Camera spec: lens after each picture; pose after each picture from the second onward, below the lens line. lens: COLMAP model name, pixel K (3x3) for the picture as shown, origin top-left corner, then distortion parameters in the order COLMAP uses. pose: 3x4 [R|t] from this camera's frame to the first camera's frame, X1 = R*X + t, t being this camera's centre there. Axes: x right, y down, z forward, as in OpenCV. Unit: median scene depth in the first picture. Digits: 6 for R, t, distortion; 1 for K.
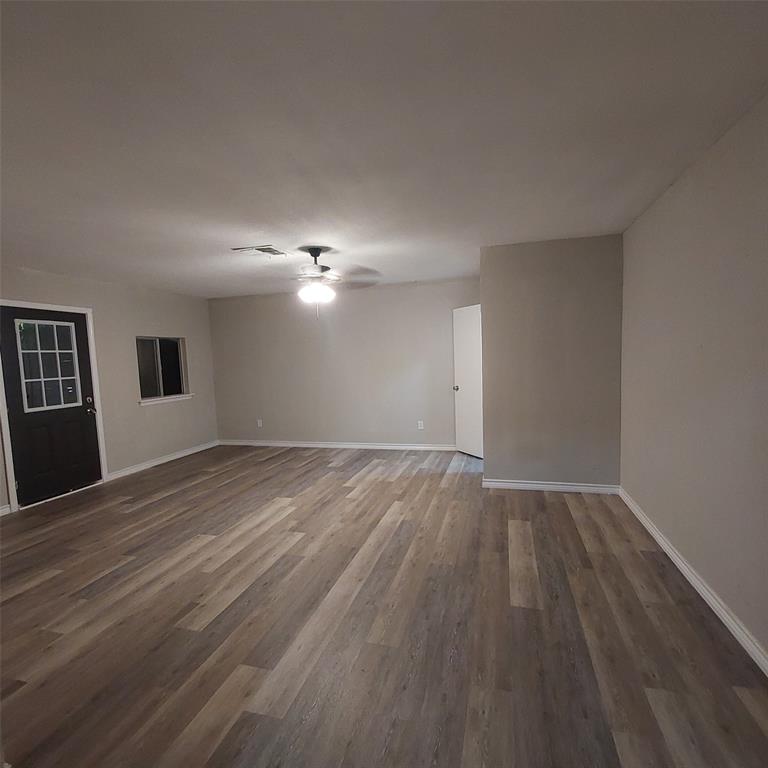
lens RADIAL K [[408.2, 0, 393.7], [0, 408.2, 389.1], [0, 0, 1]] dist [-0.002539, 0.002467]
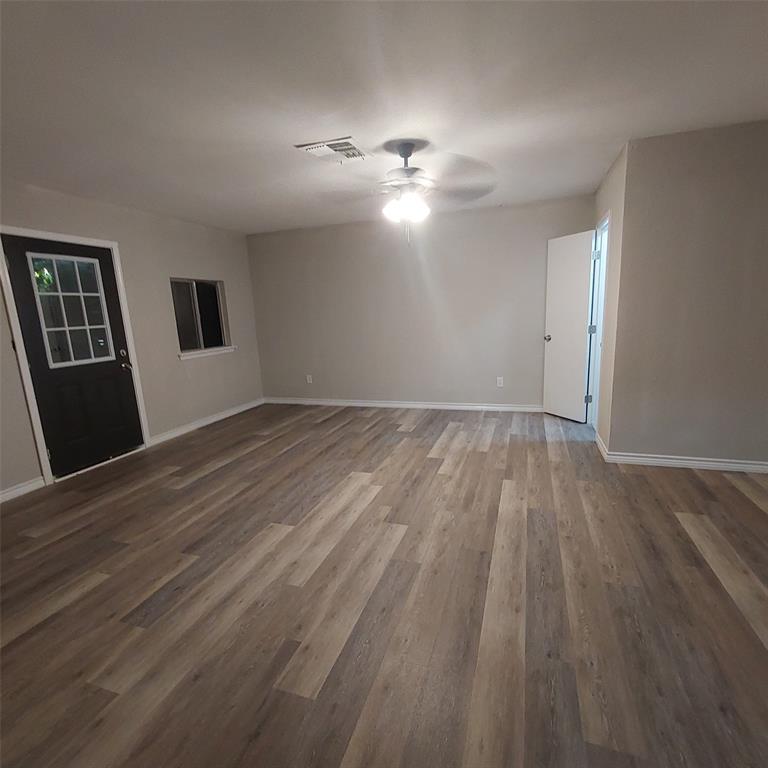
lens RADIAL K [[411.5, 0, 393.2], [0, 411.5, 387.9], [0, 0, 1]] dist [0.002271, 0.002306]
pose [[0.998336, 0.002782, -0.057599, -0.165840], [0.003645, 0.993794, 0.111177, 0.006587], [0.057551, -0.111202, 0.992130, 0.212302]]
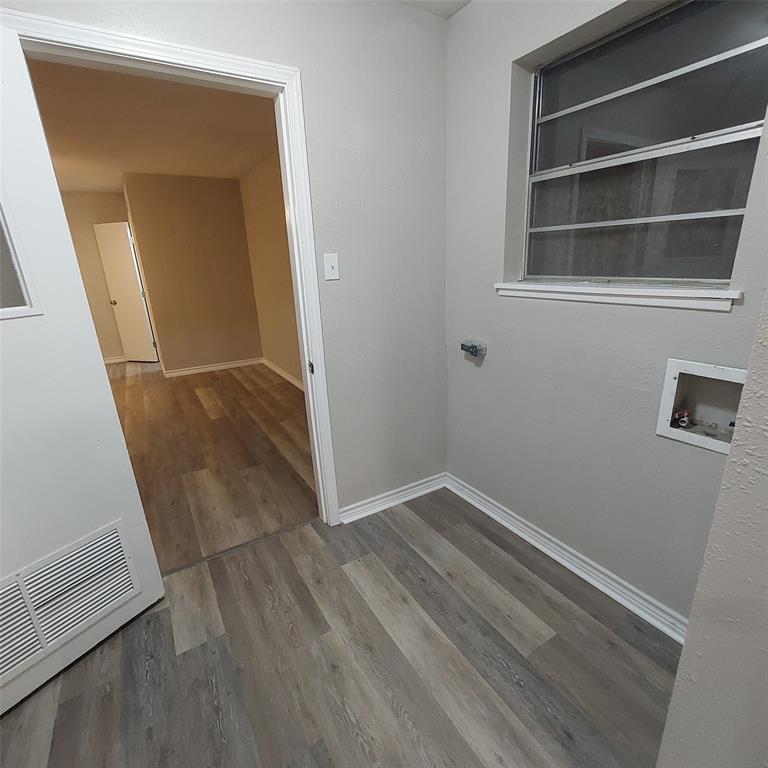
lens RADIAL K [[408.2, 0, 393.7], [0, 408.2, 389.1], [0, 0, 1]] dist [-0.002539, 0.002467]
pose [[0.682822, -0.212852, 0.698891, -0.208462], [0.069935, 0.971268, 0.227480, 0.038516], [-0.727230, -0.106451, 0.678089, -0.411148]]
